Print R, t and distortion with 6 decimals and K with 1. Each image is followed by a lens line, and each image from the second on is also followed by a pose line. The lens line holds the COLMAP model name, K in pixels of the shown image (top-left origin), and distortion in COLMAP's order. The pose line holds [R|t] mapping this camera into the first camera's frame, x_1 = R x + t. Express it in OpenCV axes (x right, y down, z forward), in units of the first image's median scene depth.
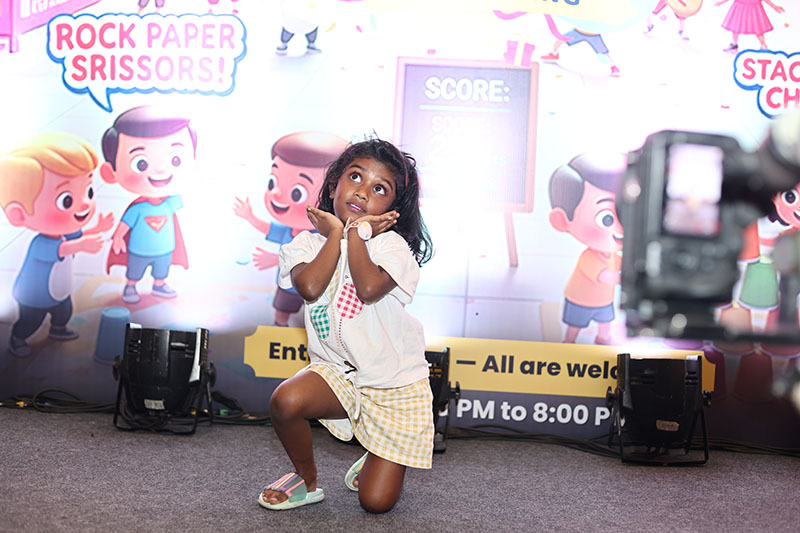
lens RADIAL K [[1128.4, 0, 400.1], [0, 1128.4, 265.6], [0, 0, 1]] dist [-0.103869, 0.000000]
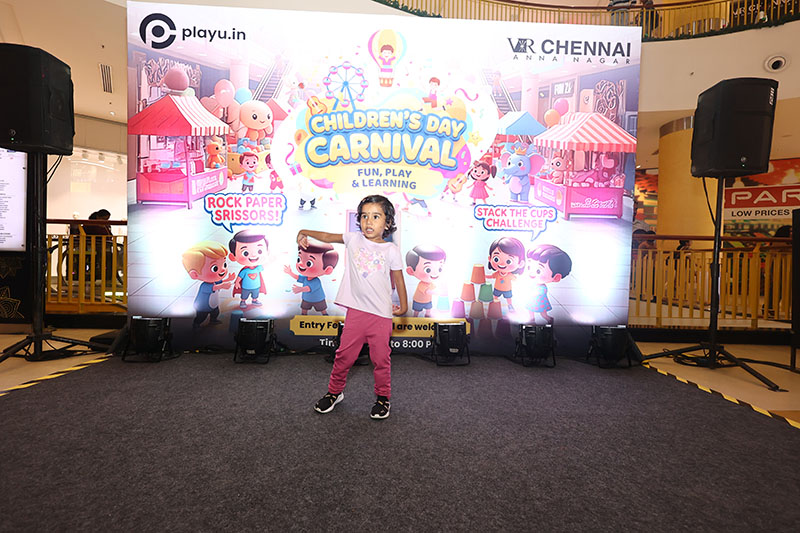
lens RADIAL K [[367.9, 0, 396.6], [0, 367.9, 267.9], [0, 0, 1]] dist [-0.002787, 0.000064]
pose [[0.994656, -0.029954, 0.098803, 0.024425], [0.030335, 0.999537, -0.002358, -0.045509], [-0.098686, 0.005343, 0.995104, 0.142537]]
